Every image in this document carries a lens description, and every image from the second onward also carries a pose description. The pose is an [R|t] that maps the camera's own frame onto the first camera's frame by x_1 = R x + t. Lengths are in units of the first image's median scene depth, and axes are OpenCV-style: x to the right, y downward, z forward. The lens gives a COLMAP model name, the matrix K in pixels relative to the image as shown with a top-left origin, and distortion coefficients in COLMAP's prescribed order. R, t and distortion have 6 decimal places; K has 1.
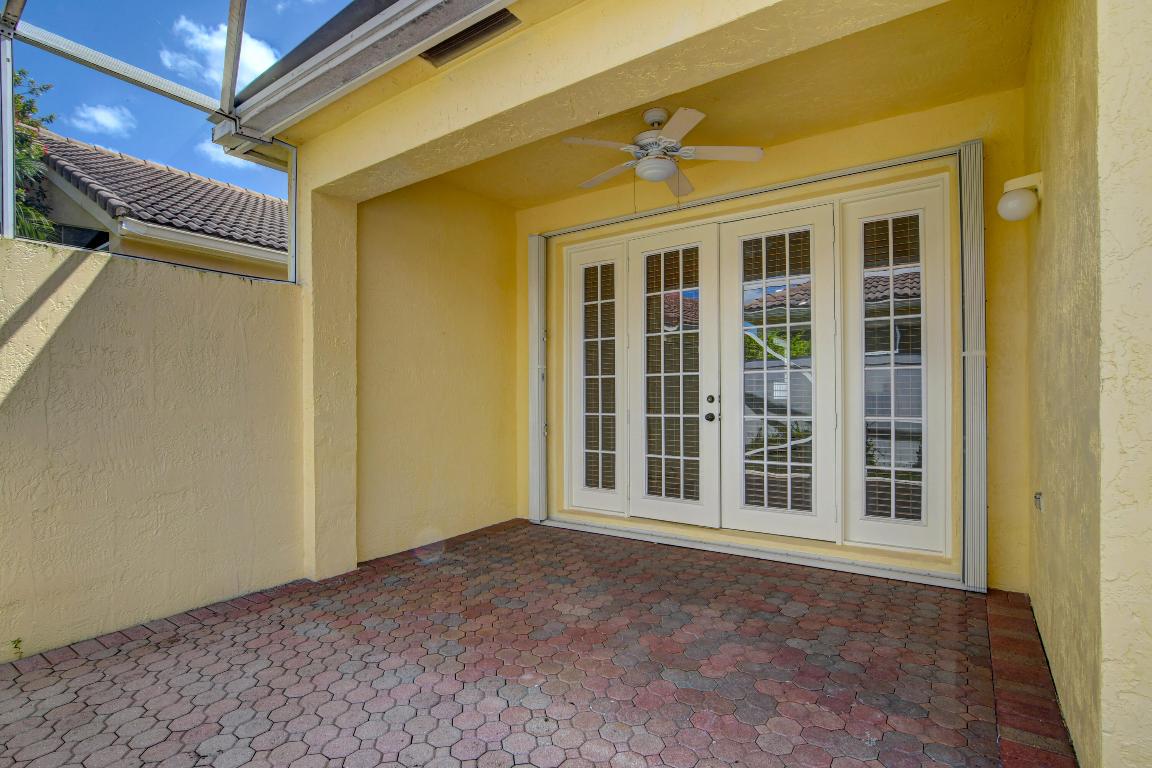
lens RADIAL K [[575.5, 0, 574.3], [0, 575.5, 433.5], [0, 0, 1]] dist [-0.056858, -0.000200]
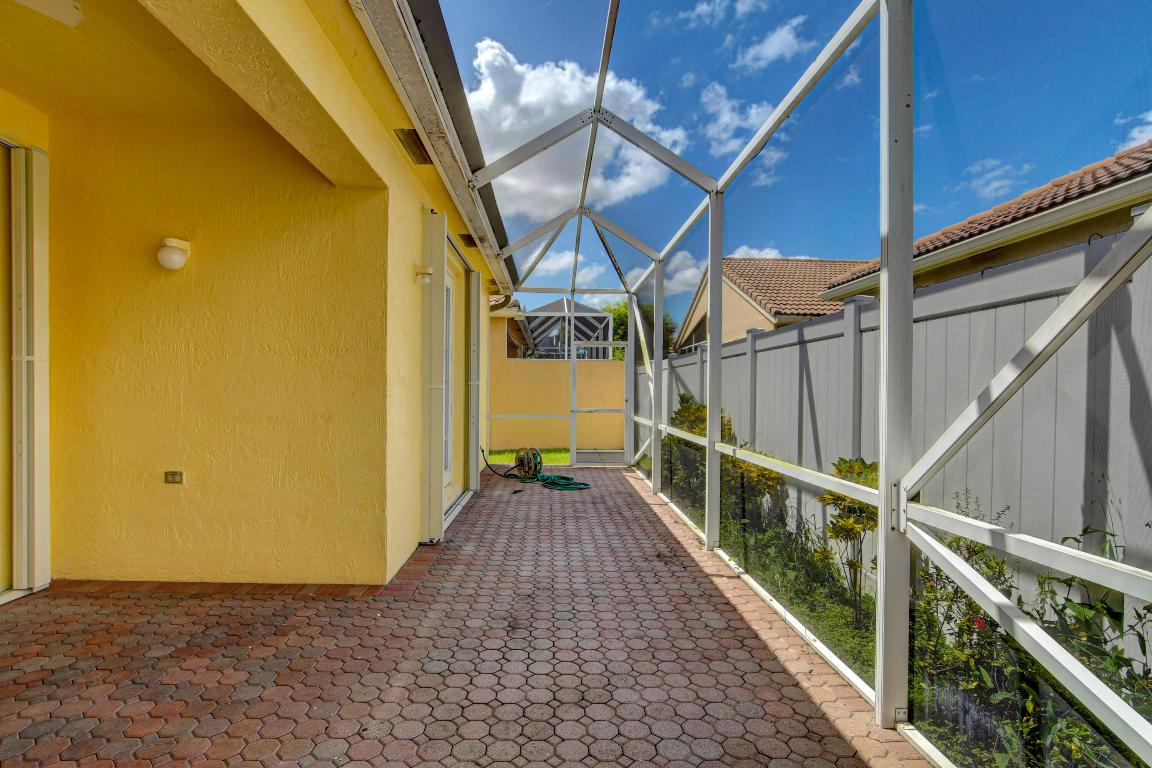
lens RADIAL K [[562.8, 0, 574.0], [0, 562.8, 400.6], [0, 0, 1]] dist [-0.033542, 0.015815]
pose [[-0.612395, -0.005792, 0.790531, -0.542913], [0.061845, 0.996558, 0.055211, -0.042430], [-0.788130, 0.082701, -0.609928, 0.689393]]
